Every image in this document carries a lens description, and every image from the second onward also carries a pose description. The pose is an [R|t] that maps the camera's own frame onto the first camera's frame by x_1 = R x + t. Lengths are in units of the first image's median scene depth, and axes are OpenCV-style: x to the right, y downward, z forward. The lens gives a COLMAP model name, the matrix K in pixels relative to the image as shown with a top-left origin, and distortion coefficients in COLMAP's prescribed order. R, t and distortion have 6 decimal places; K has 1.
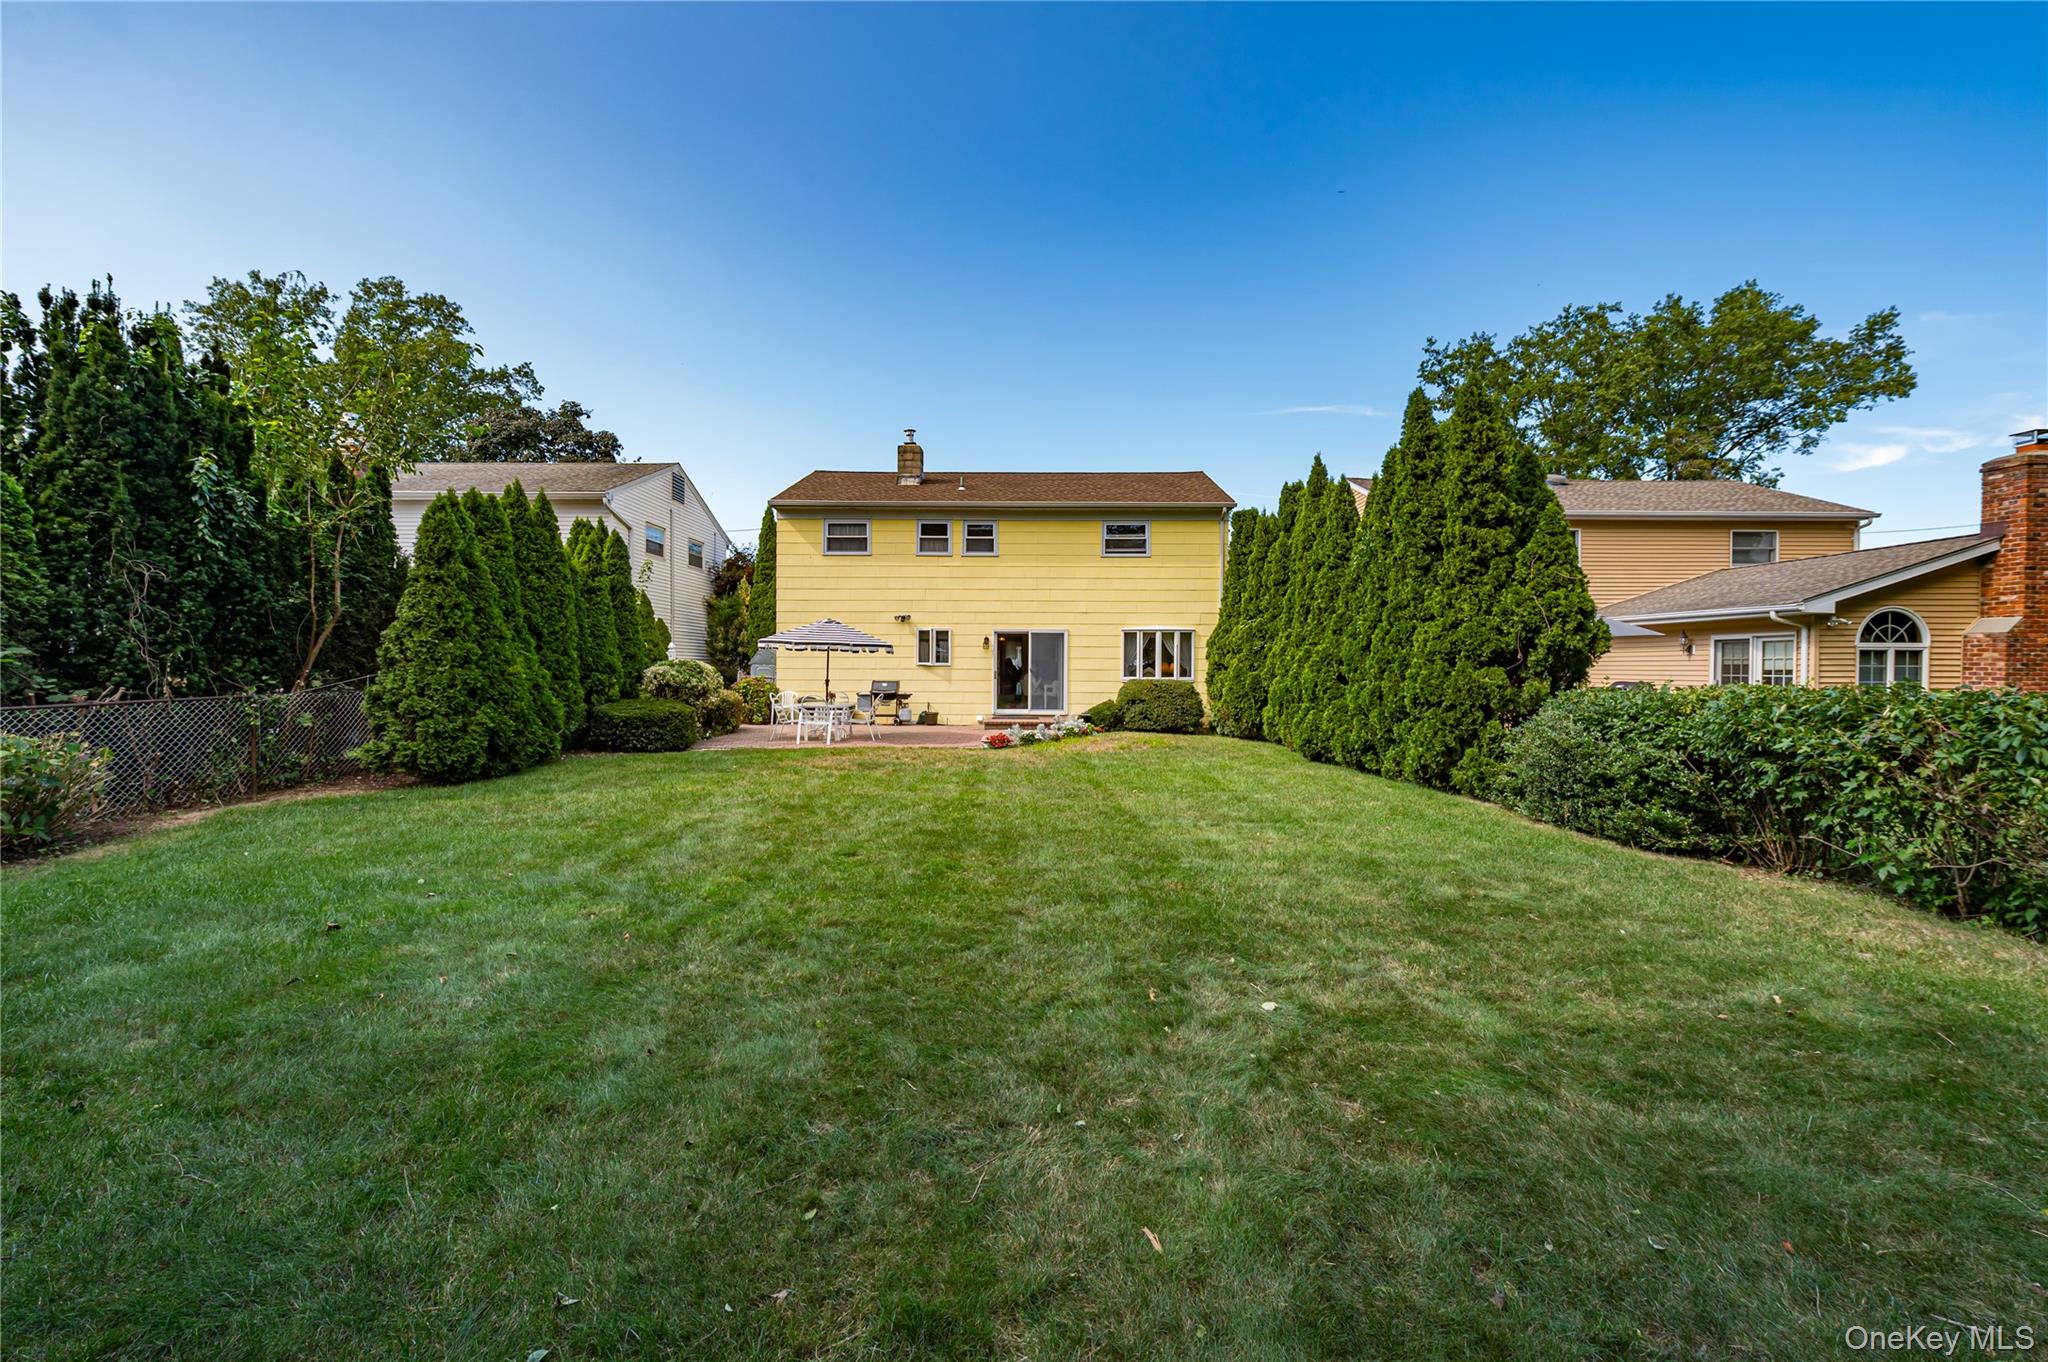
lens RADIAL K [[821.6, 0, 1026.4], [0, 821.6, 675.9], [0, 0, 1]] dist [-0.006434, -0.001685]
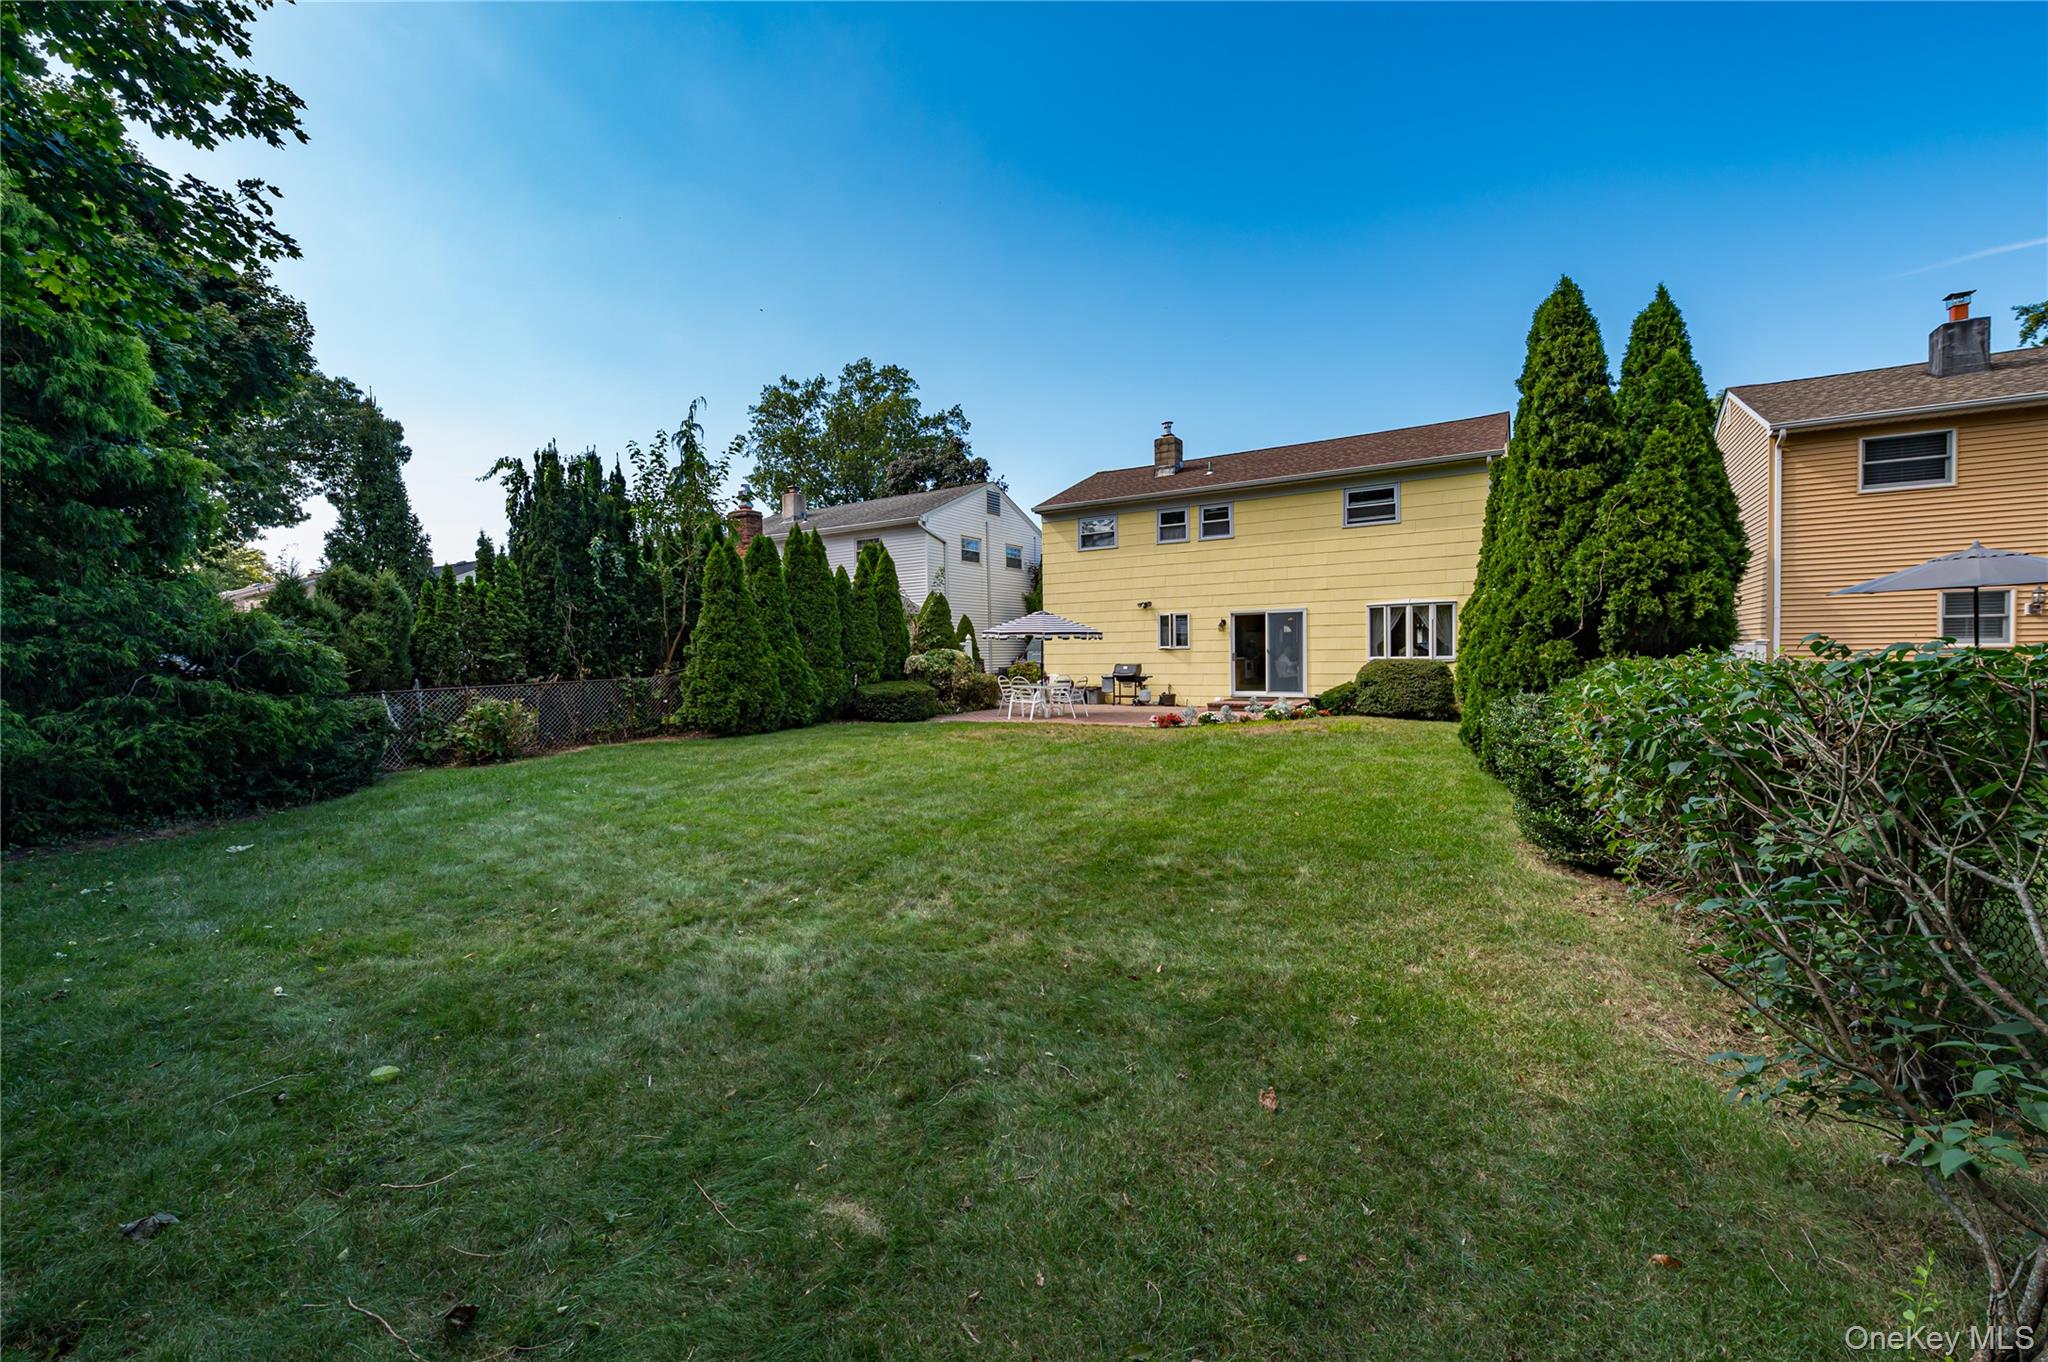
lens RADIAL K [[821.6, 0, 1010.2], [0, 821.6, 680.0], [0, 0, 1]] dist [-0.006434, -0.001685]
pose [[0.845829, -0.001981, -0.533450, 0.329121], [0.015668, 0.999654, 0.021129, 0.002107], [0.533224, -0.026230, 0.845568, 0.008720]]
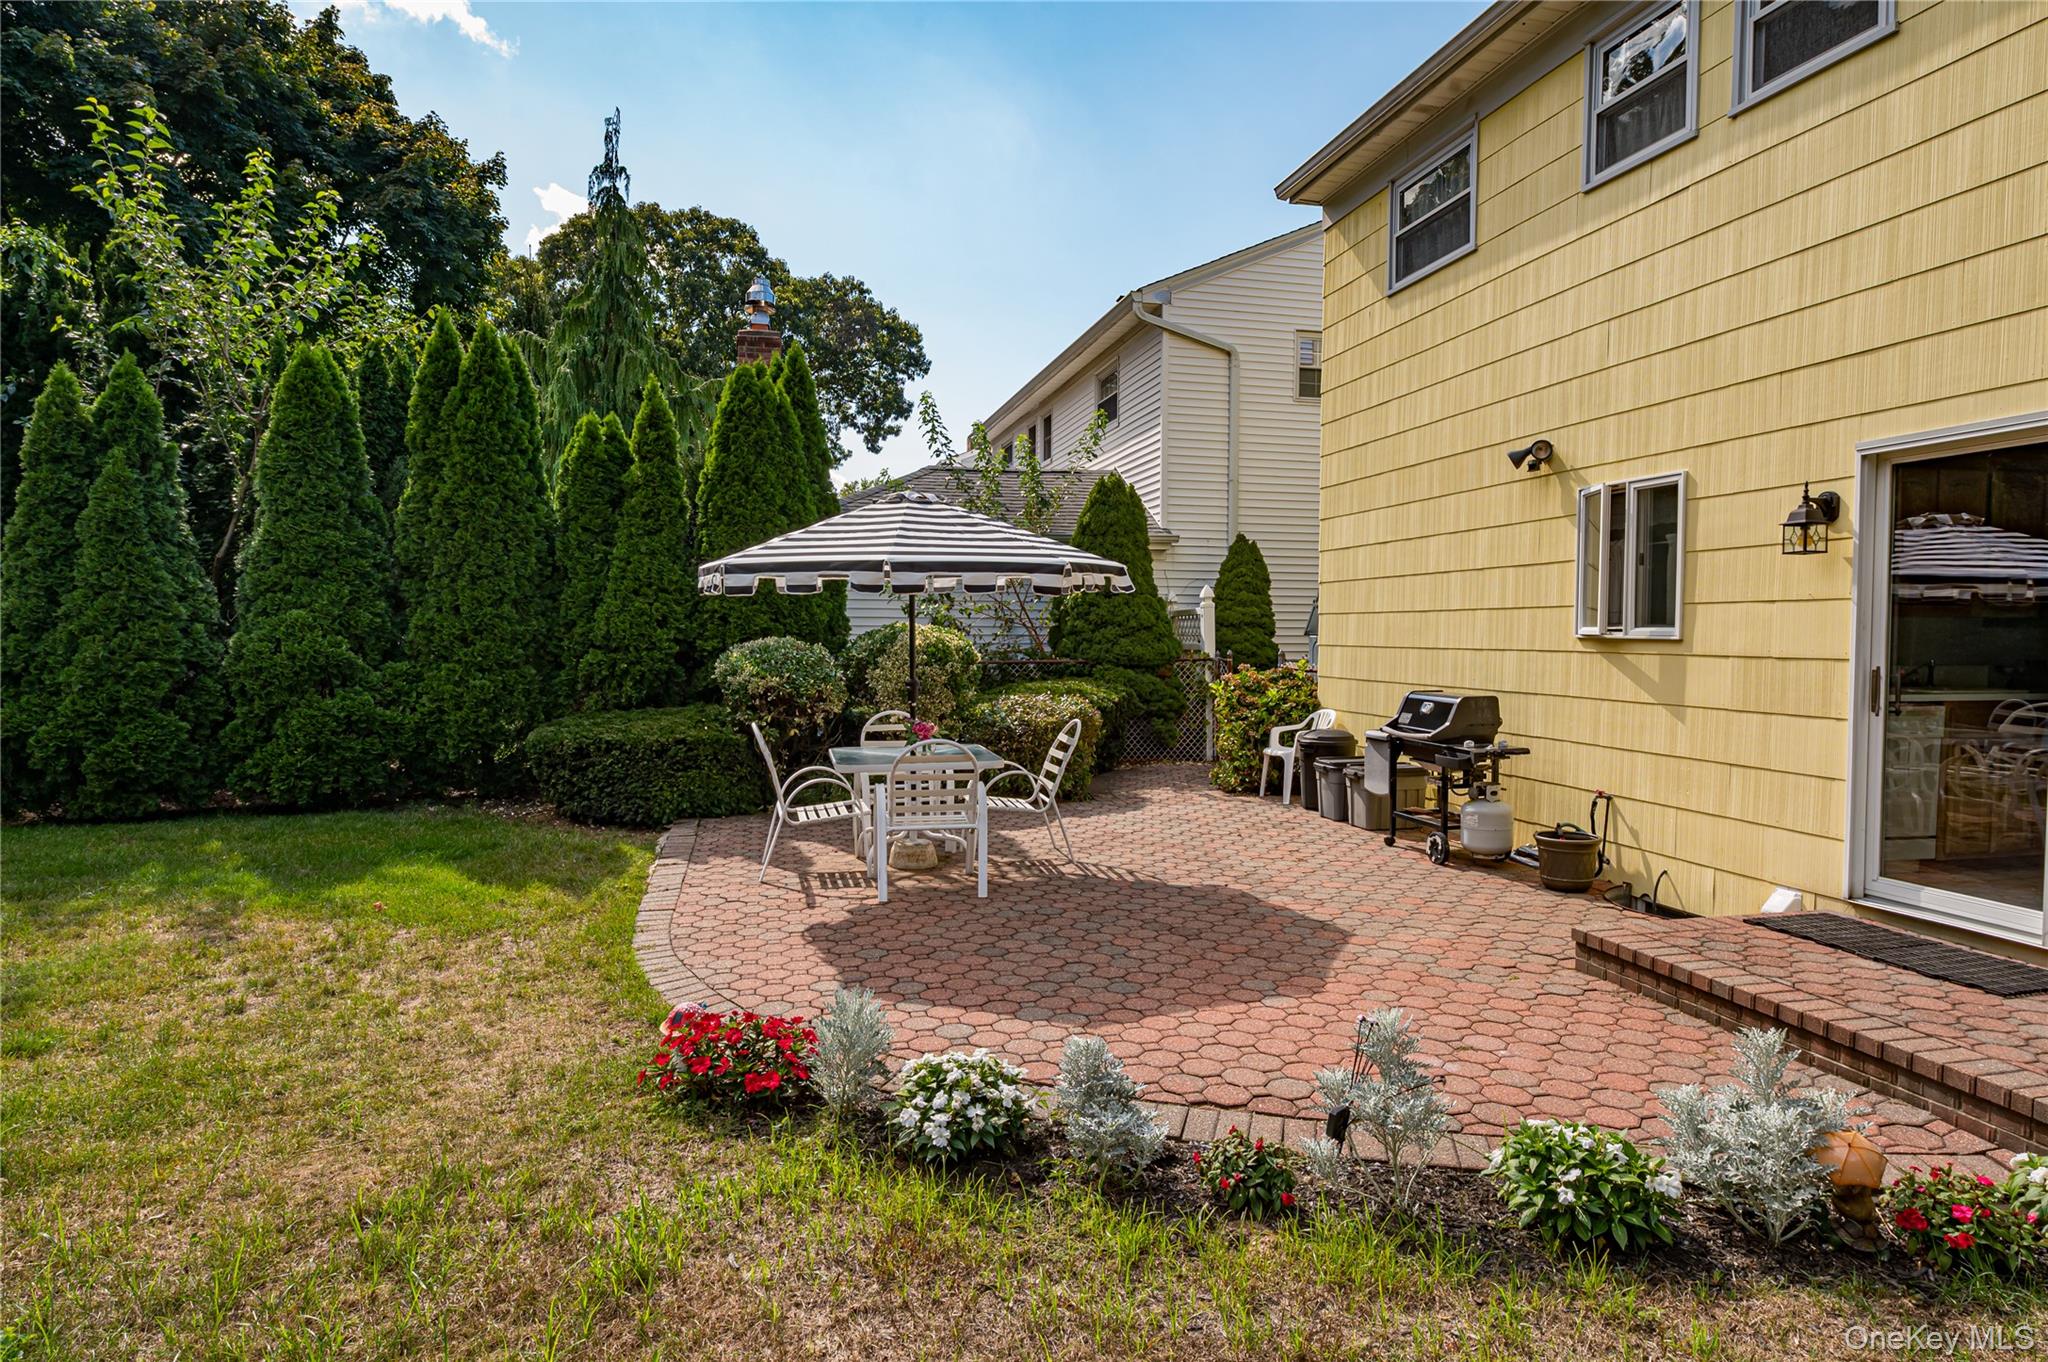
lens RADIAL K [[1166.7, 0, 1028.9], [0, 1166.7, 675.1], [0, 0, 1]] dist [-0.002188, -0.001172]
pose [[0.238945, 0.034267, -0.970428, 0.211336], [-0.013301, 0.999399, 0.032014, -0.012800], [0.970942, 0.005258, 0.239257, 0.928115]]
